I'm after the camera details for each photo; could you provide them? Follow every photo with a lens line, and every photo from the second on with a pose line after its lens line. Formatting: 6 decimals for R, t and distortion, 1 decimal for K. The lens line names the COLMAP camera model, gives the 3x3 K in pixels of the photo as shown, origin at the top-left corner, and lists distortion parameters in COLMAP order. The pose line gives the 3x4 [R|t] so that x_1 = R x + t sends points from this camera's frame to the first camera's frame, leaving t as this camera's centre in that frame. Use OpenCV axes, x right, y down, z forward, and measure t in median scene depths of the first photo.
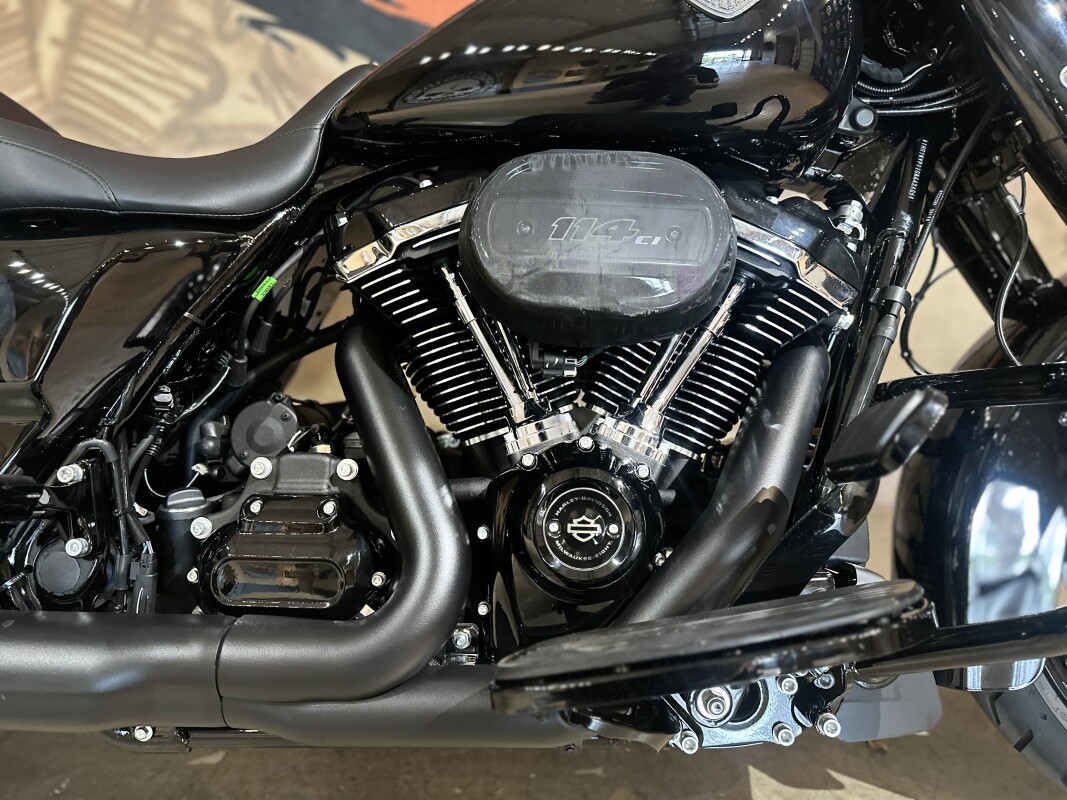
lens RADIAL K [[741.9, 0, 533.5], [0, 741.9, 400.0], [0, 0, 1]] dist [0.060085, -0.088943]
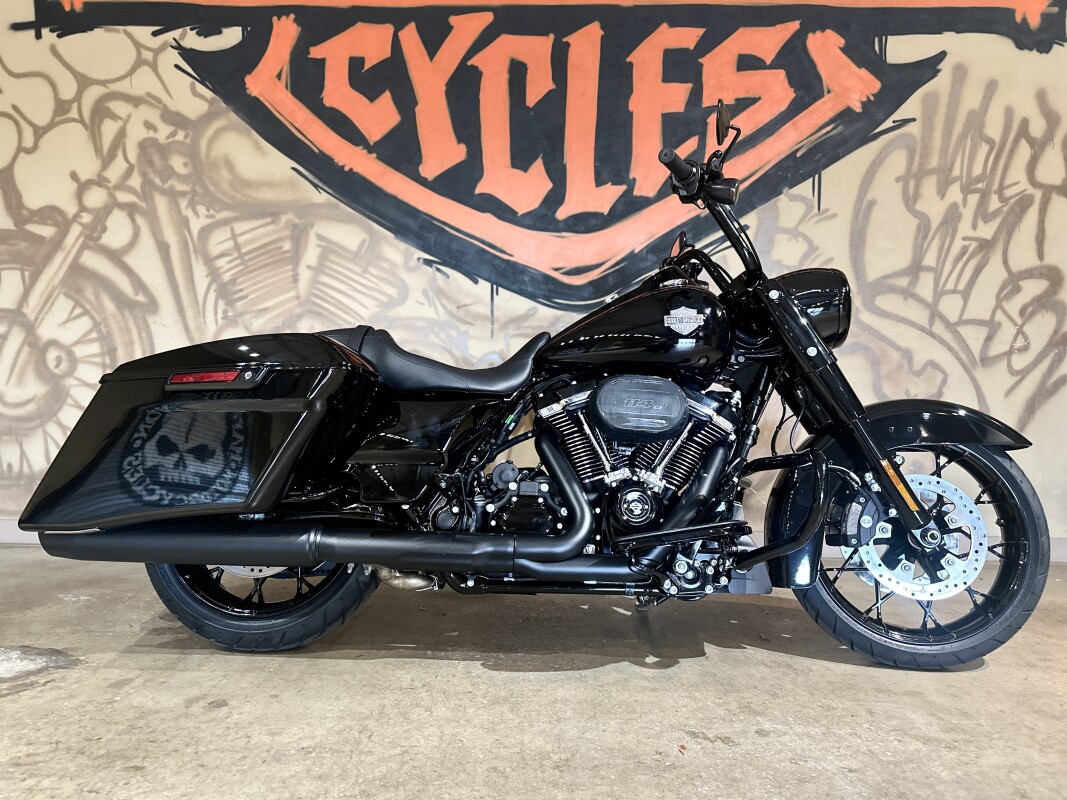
lens RADIAL K [[741.9, 0, 533.5], [0, 741.9, 400.0], [0, 0, 1]] dist [0.060085, -0.088943]
pose [[0.999696, 0.024491, 0.002863, -0.295160], [-0.023752, 0.987640, -0.154929, 0.189519], [-0.006622, 0.154814, 0.987921, -1.616905]]
